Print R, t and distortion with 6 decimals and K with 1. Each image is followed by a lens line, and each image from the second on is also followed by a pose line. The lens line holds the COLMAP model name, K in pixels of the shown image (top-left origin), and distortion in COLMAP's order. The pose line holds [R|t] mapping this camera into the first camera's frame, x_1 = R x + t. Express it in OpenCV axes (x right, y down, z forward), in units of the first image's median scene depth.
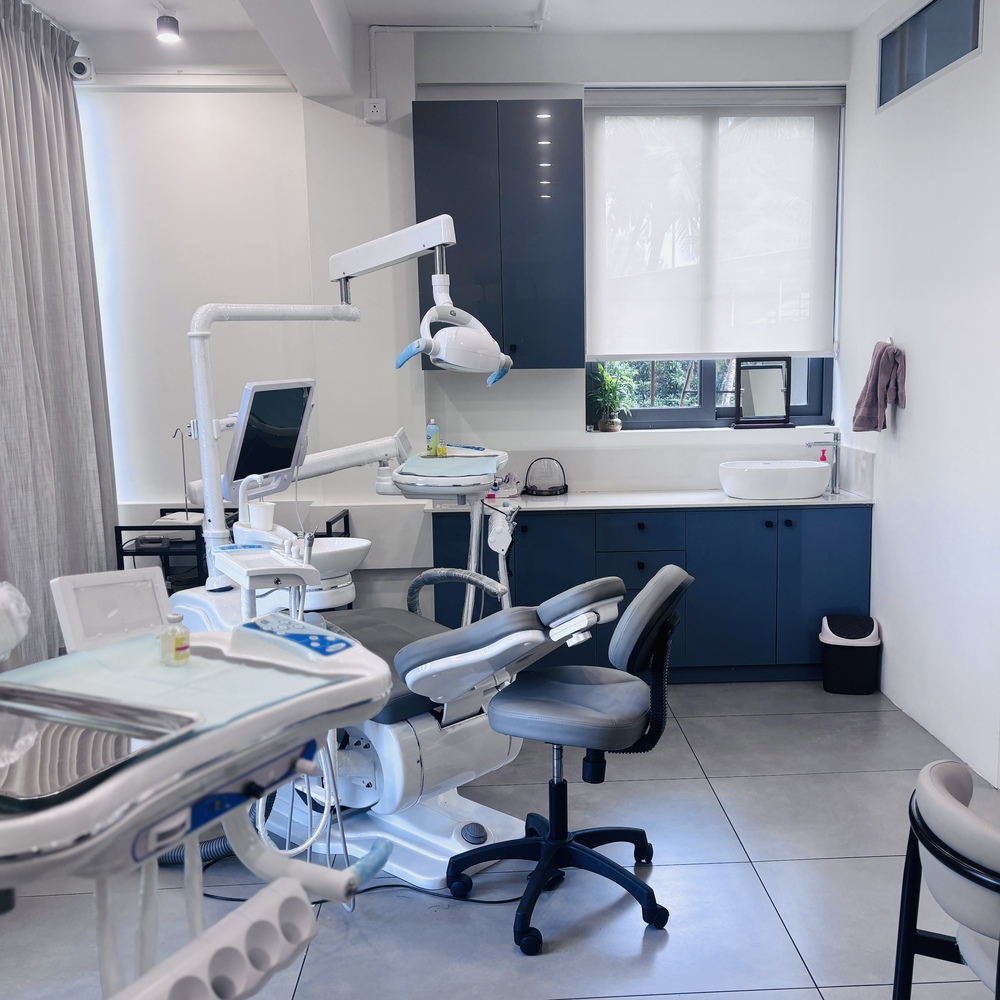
lens RADIAL K [[1180.9, 0, 499.7], [0, 1180.9, 481.1], [0, 0, 1]] dist [0.102397, -0.328066]
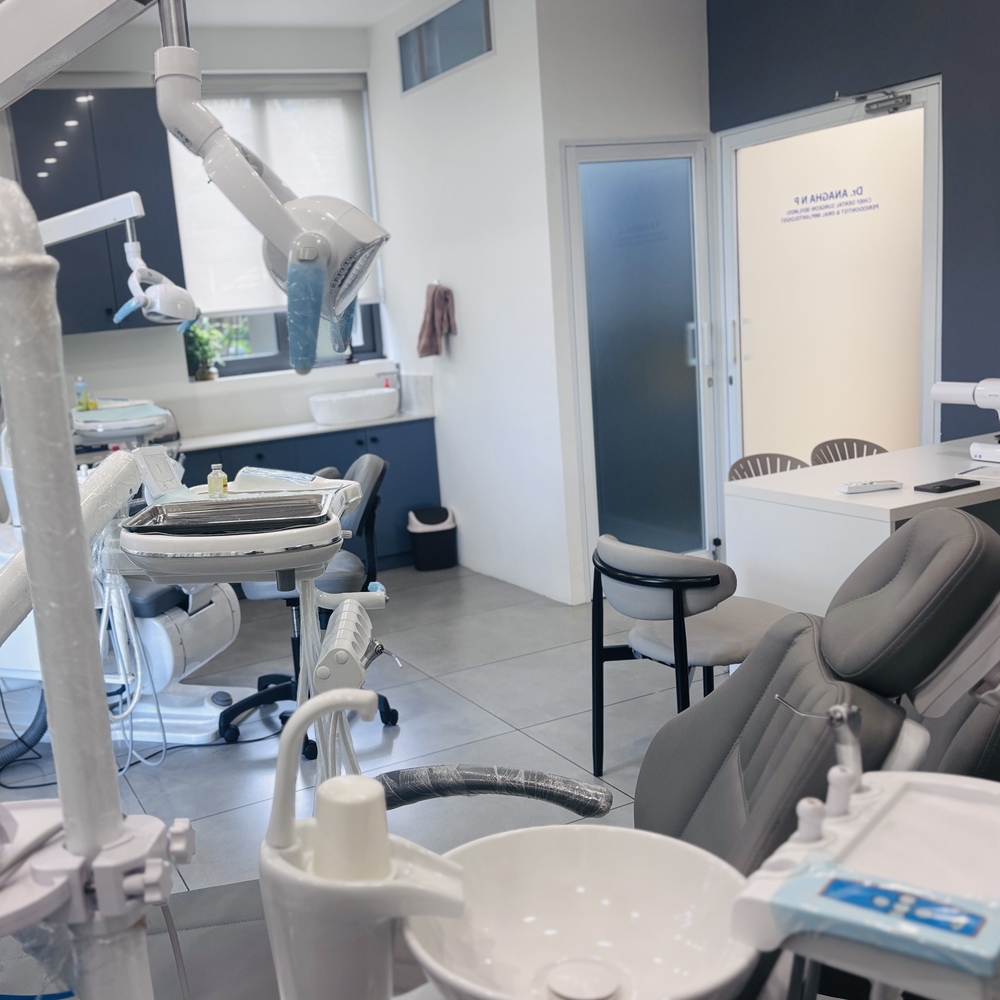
lens RADIAL K [[1180.9, 0, 499.7], [0, 1180.9, 481.1], [0, 0, 1]] dist [0.102397, -0.328066]
pose [[0.893998, -0.136600, 0.426740, -0.164625], [0.124873, 0.990619, 0.055496, 0.026406], [-0.430318, 0.003675, 0.902670, -0.147344]]
